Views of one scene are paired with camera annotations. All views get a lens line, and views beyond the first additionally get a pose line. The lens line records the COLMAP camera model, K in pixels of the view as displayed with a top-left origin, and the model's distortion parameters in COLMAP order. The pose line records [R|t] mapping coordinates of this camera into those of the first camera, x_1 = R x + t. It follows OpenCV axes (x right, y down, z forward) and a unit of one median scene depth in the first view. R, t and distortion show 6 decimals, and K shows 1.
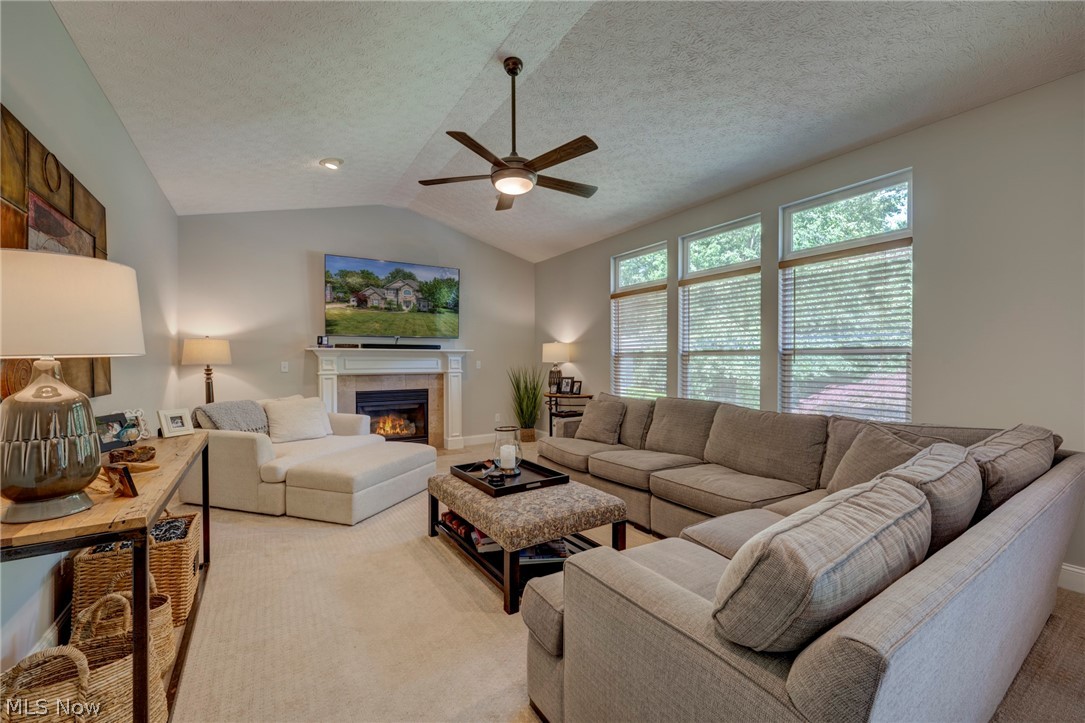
lens RADIAL K [[436.1, 0, 537.8], [0, 436.1, 366.0], [0, 0, 1]] dist [-0.013102, 0.000072]
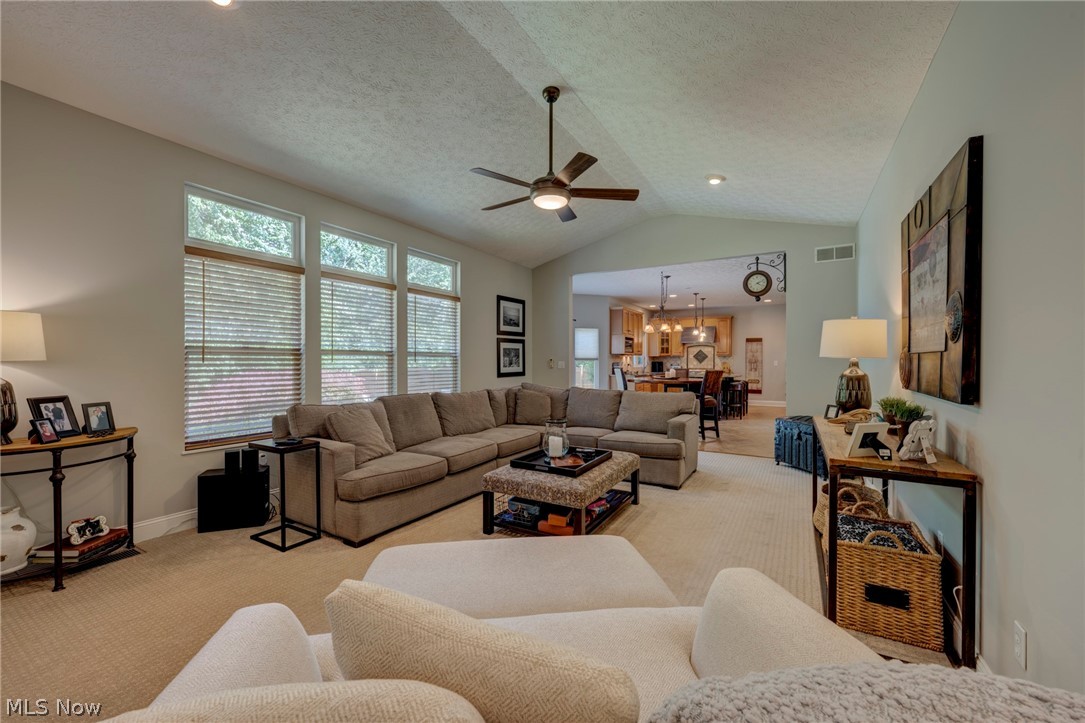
lens RADIAL K [[436.1, 0, 537.8], [0, 436.1, 366.0], [0, 0, 1]] dist [-0.013102, 0.000072]
pose [[-0.465758, -0.006155, 0.884891, -0.709436], [0.011213, 0.999854, 0.012856, -0.005450], [-0.884841, 0.015911, -0.465621, 1.075076]]
